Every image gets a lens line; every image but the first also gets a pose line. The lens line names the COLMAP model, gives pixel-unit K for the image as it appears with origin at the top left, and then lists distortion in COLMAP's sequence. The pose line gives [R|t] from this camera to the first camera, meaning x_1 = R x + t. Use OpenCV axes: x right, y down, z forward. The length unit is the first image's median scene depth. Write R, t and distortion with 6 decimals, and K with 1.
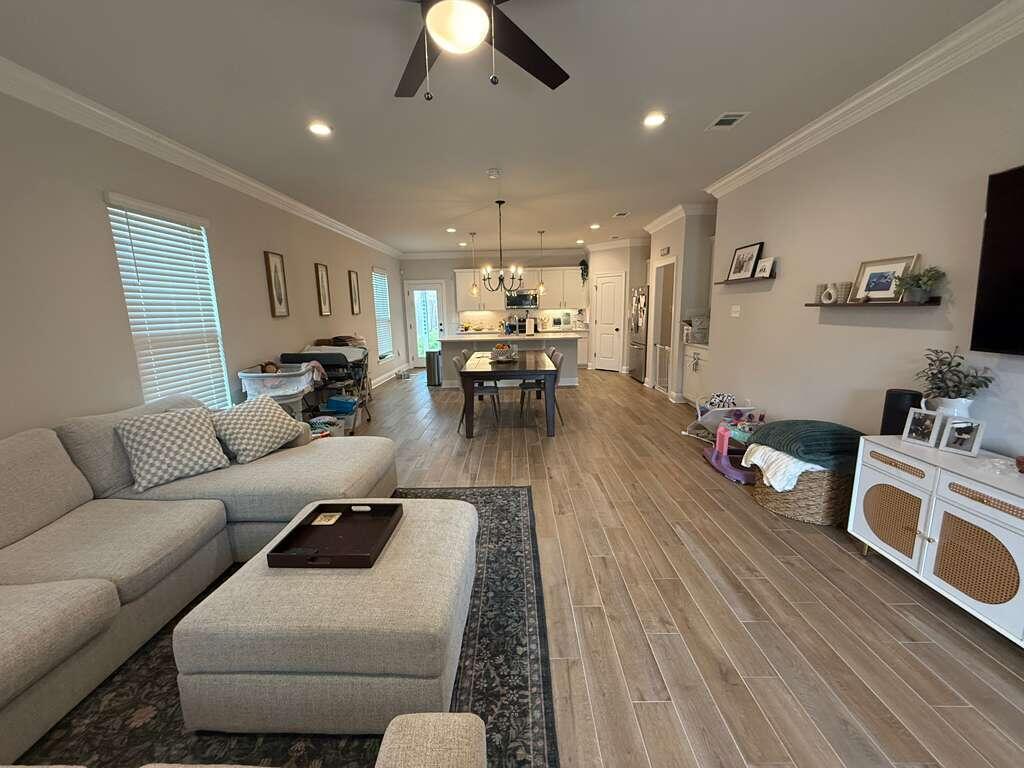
lens RADIAL K [[407.7, 0, 506.7], [0, 407.7, 388.3], [0, 0, 1]] dist [-0.000460, 0.000198]
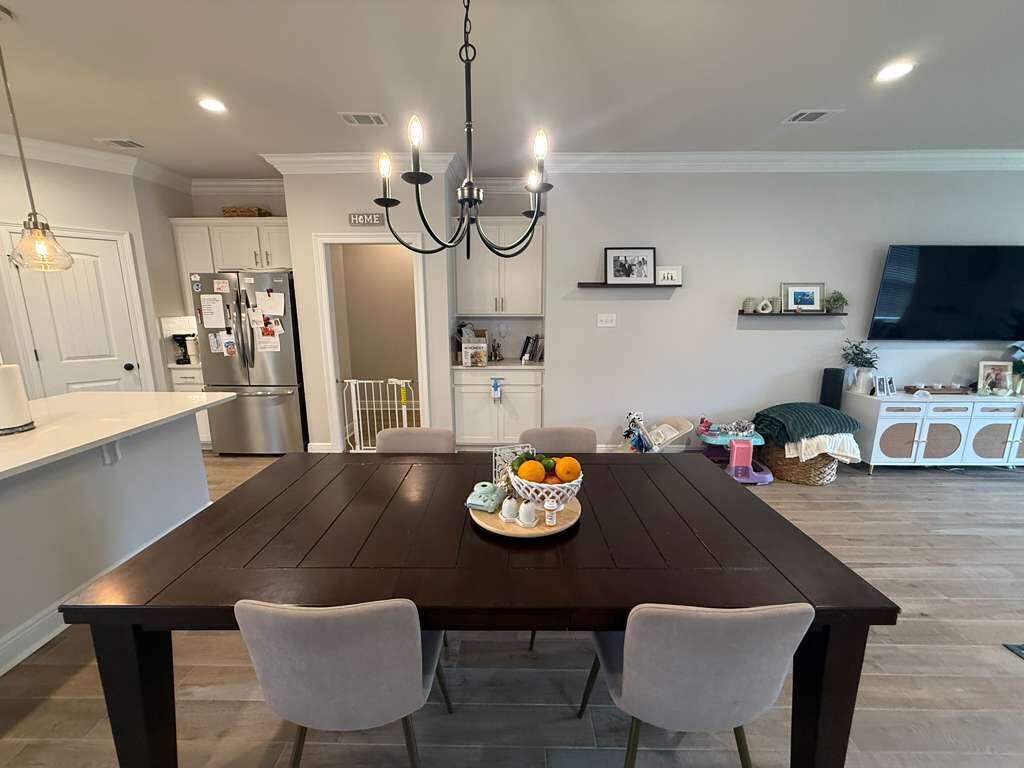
lens RADIAL K [[407.7, 0, 508.7], [0, 407.7, 383.5], [0, 0, 1]] dist [-0.000460, 0.000198]
pose [[-0.007735, -0.172385, 0.984999, -0.551571], [0.192408, 0.966366, 0.170635, -0.427362], [-0.981285, 0.190841, 0.025694, 2.091579]]
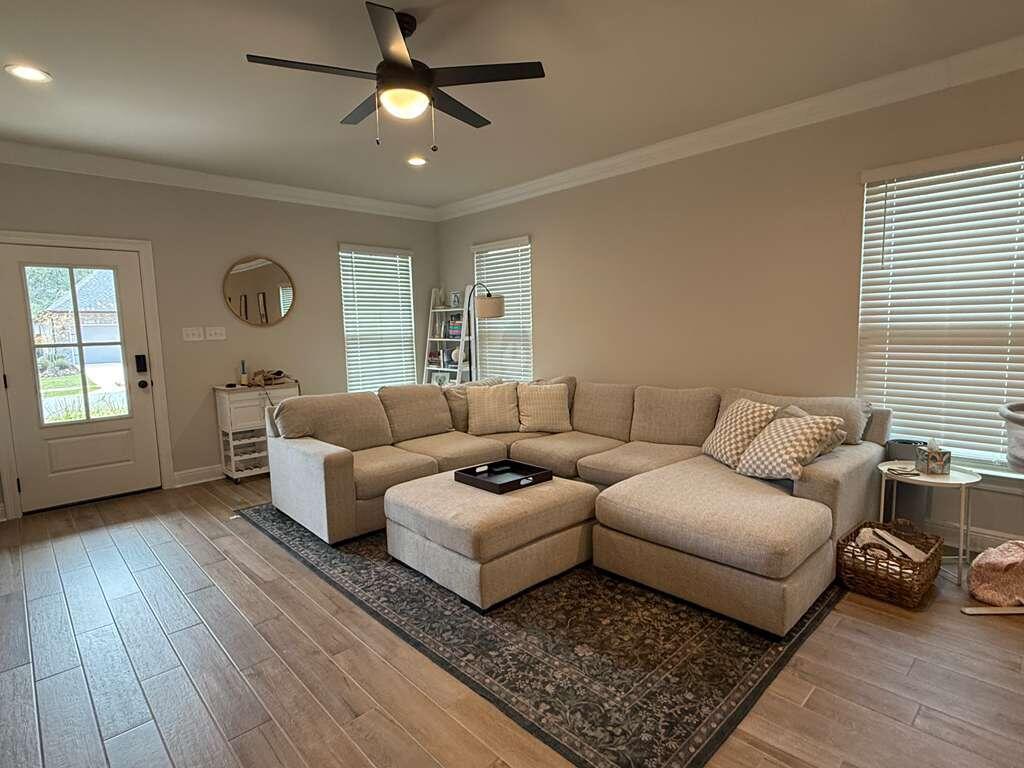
lens RADIAL K [[534.3, 0, 516.4], [0, 534.3, 380.1], [0, 0, 1]] dist [0.000247, -0.002165]
pose [[-0.704247, 0.106035, -0.701992, 0.547853], [-0.099428, 0.964308, 0.245404, -0.279357], [0.702958, 0.242623, -0.668568, 1.499262]]
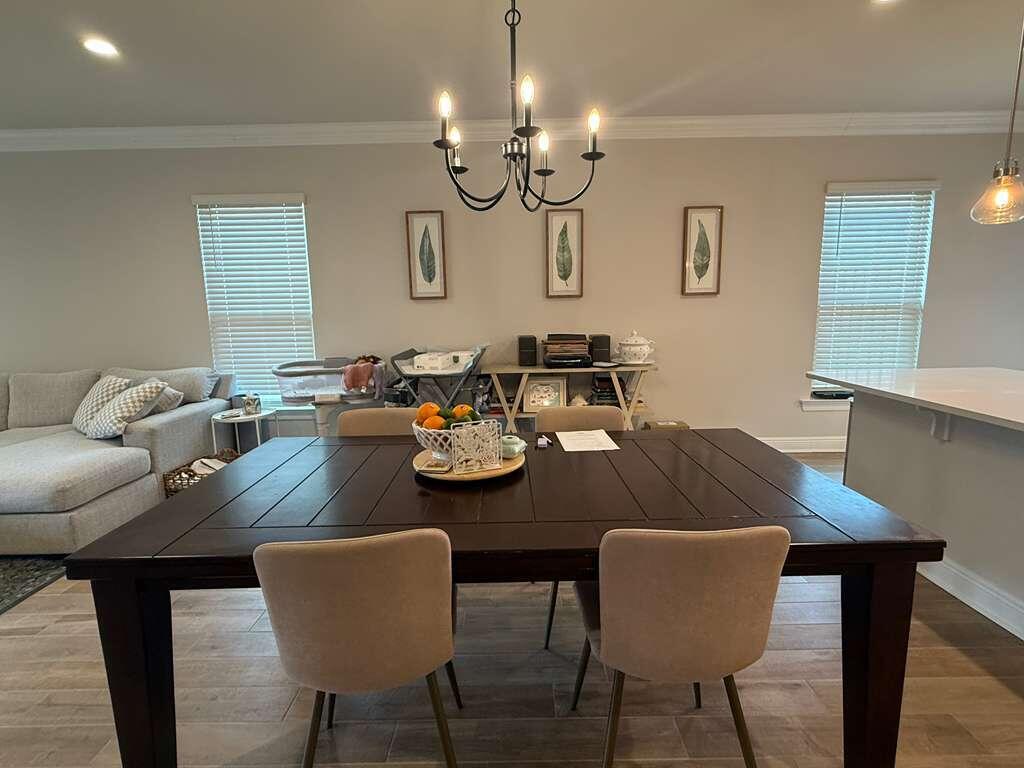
lens RADIAL K [[493.5, 0, 505.2], [0, 493.5, 378.2], [0, 0, 1]] dist [0.013577, 0.000060]
pose [[0.011777, 0.164659, -0.986280, 0.665970], [-0.173662, 0.971696, 0.160150, -0.391946], [0.984735, 0.169394, 0.040039, 2.112417]]
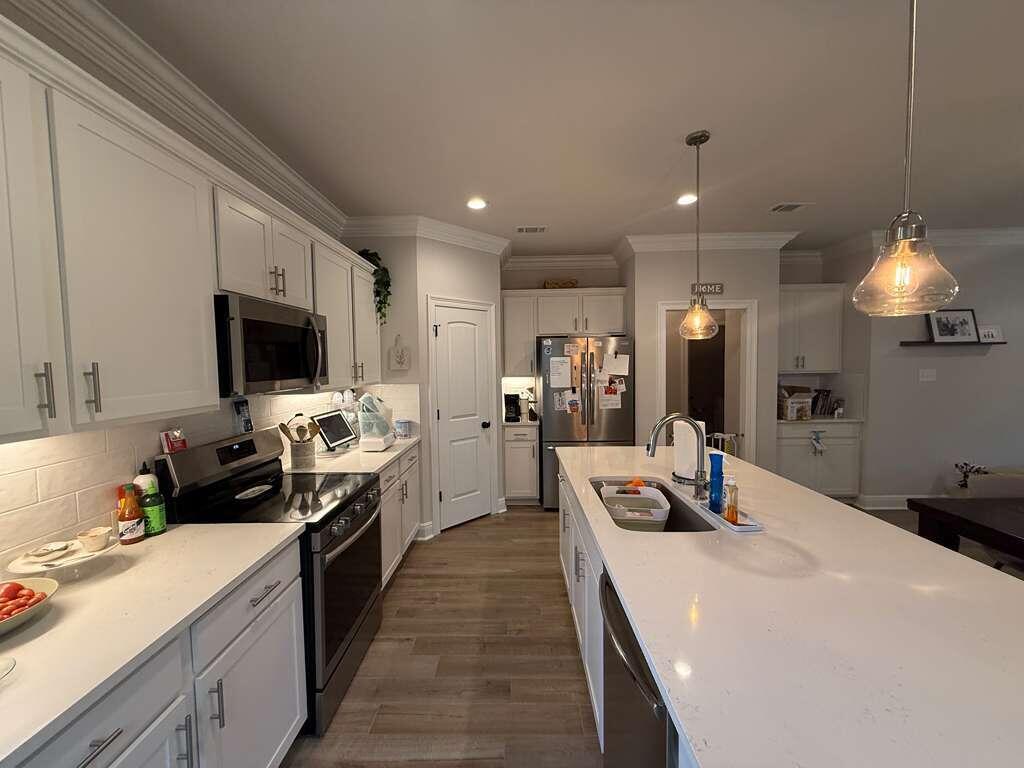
lens RADIAL K [[407.7, 0, 508.0], [0, 407.7, 383.8], [0, 0, 1]] dist [-0.000460, 0.000198]
pose [[0.001557, -0.034970, 0.999387, -0.645924], [0.206495, 0.977860, 0.033895, -0.692428], [-0.978446, 0.206315, 0.008743, 3.353213]]
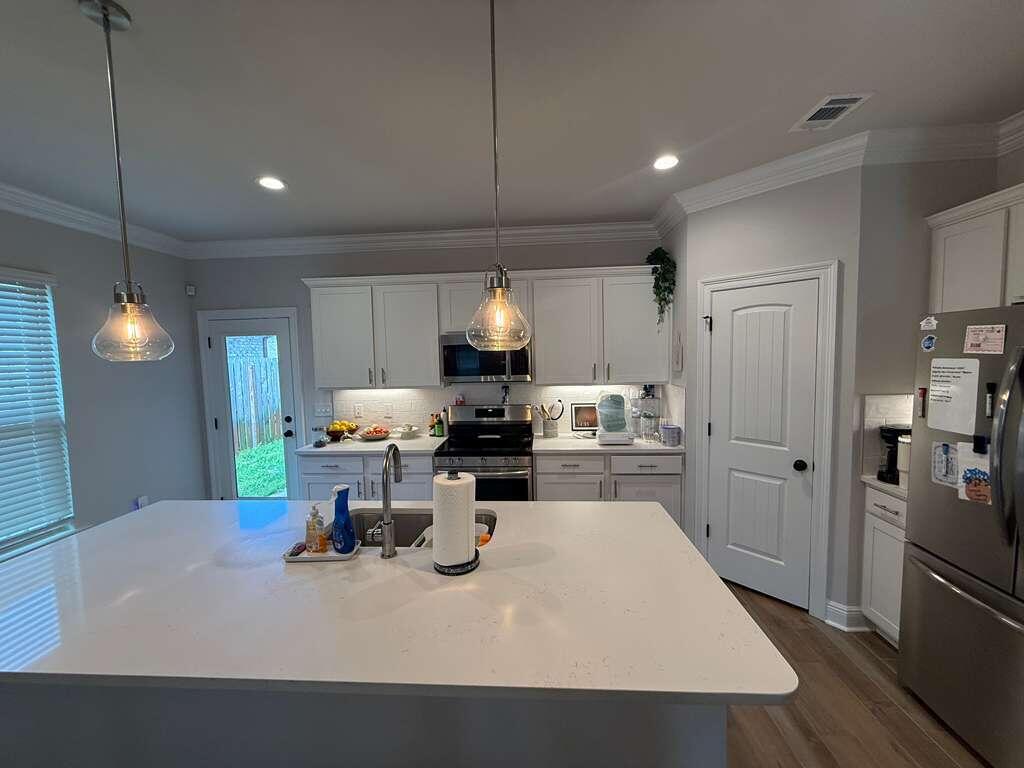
lens RADIAL K [[407.7, 0, 510.9], [0, 407.7, 382.4], [0, 0, 1]] dist [-0.000460, 0.000198]
pose [[0.998663, -0.000579, -0.051698, 0.294376], [-0.005932, 0.992050, -0.125701, -0.570824], [0.051360, 0.125839, 0.990720, 2.444979]]
